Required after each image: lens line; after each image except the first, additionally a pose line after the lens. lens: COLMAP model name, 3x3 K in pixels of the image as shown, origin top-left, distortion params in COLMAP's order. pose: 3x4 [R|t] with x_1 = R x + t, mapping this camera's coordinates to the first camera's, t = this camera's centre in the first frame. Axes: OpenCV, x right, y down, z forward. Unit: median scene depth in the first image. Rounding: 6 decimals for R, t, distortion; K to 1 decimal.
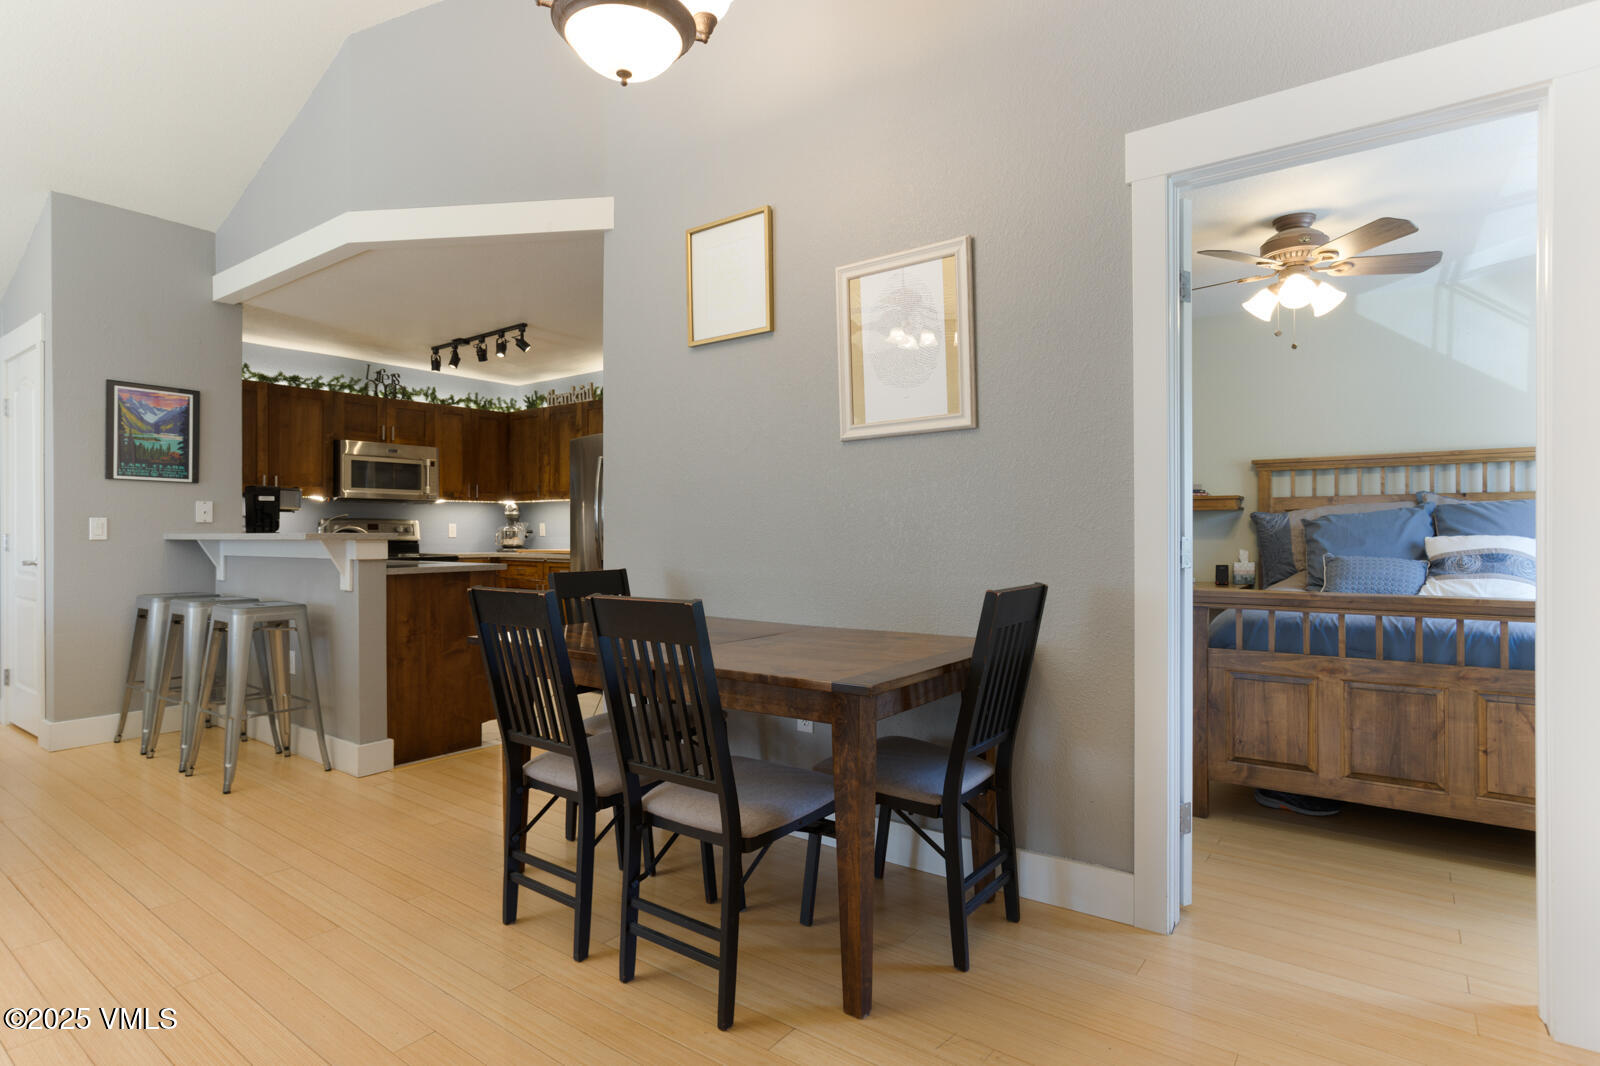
lens RADIAL K [[825.6, 0, 793.3], [0, 825.6, 533.2], [0, 0, 1]] dist [-0.037211, 0.025639]
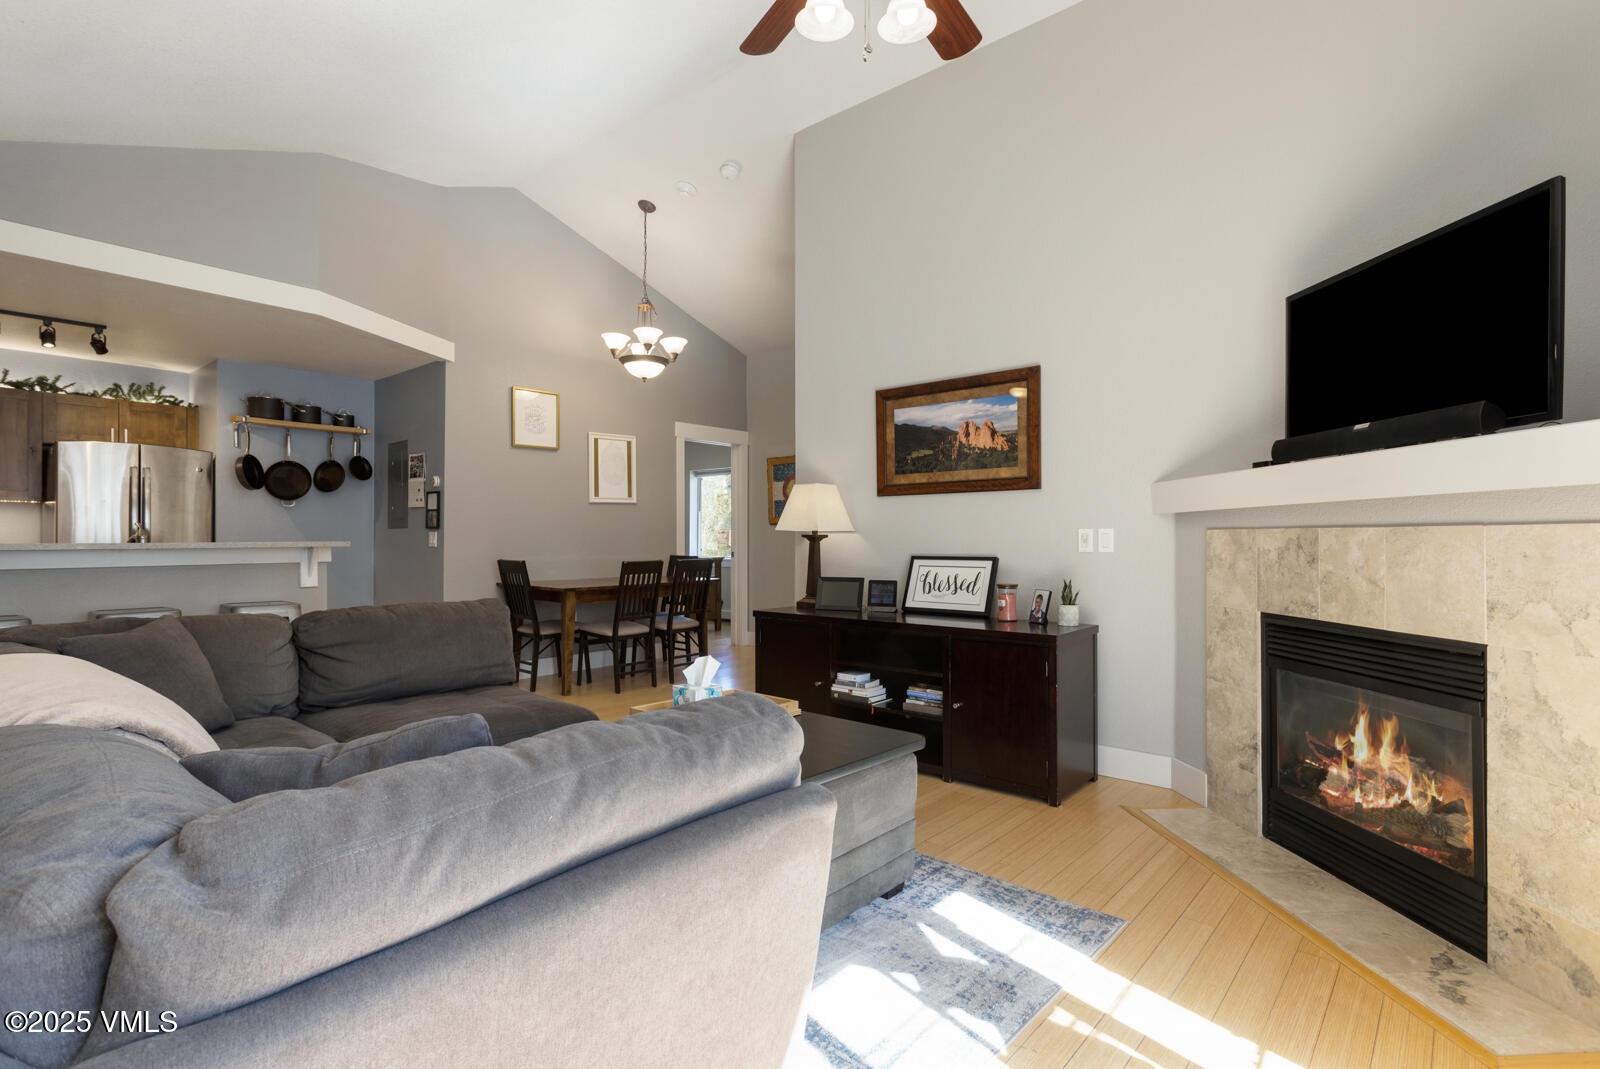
lens RADIAL K [[777.8, 0, 781.0], [0, 777.8, 530.9], [0, 0, 1]] dist [0.015930, 0.000276]
pose [[0.089876, 0.008304, 0.995918, -1.119578], [-0.000578, 0.999966, -0.008285, -0.004197], [-0.995953, 0.000169, 0.089877, 0.110560]]
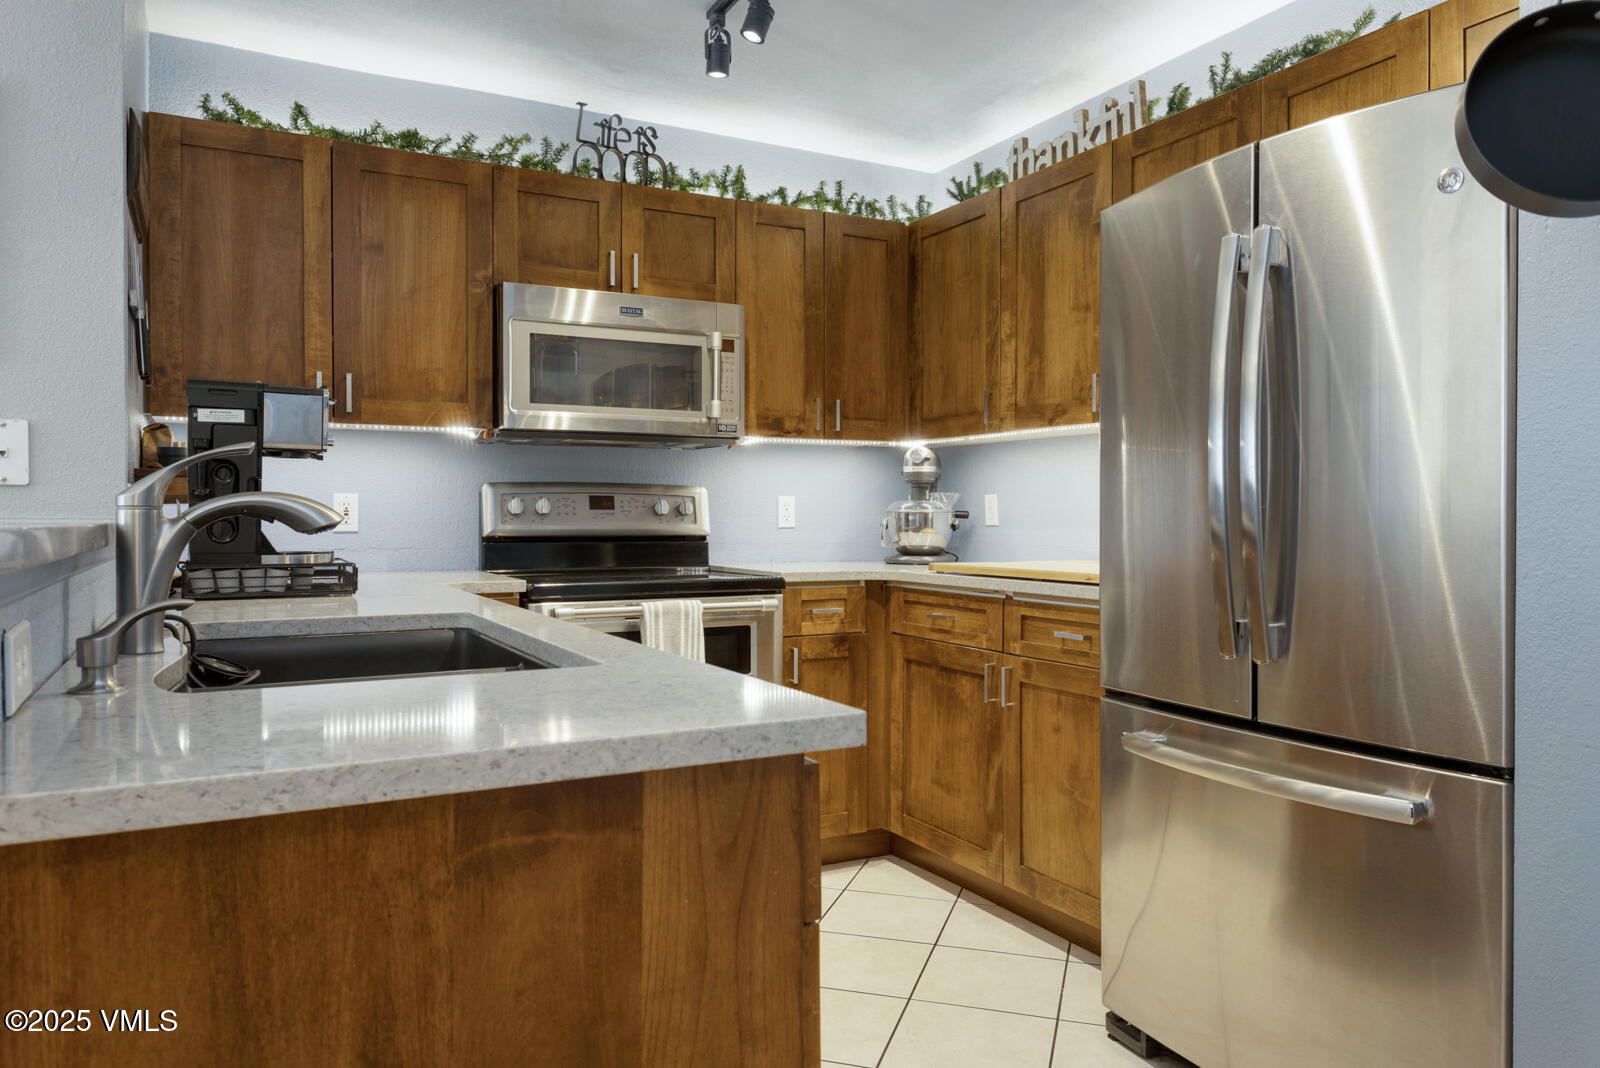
lens RADIAL K [[1087.5, 0, 789.1], [0, 1087.5, 523.0], [0, 0, 1]] dist [0.015008, -0.000877]
pose [[0.897738, 0.006045, -0.440488, -0.204666], [-0.003271, 0.999970, 0.007055, -0.001655], [0.440517, -0.004893, 0.897731, 0.613062]]
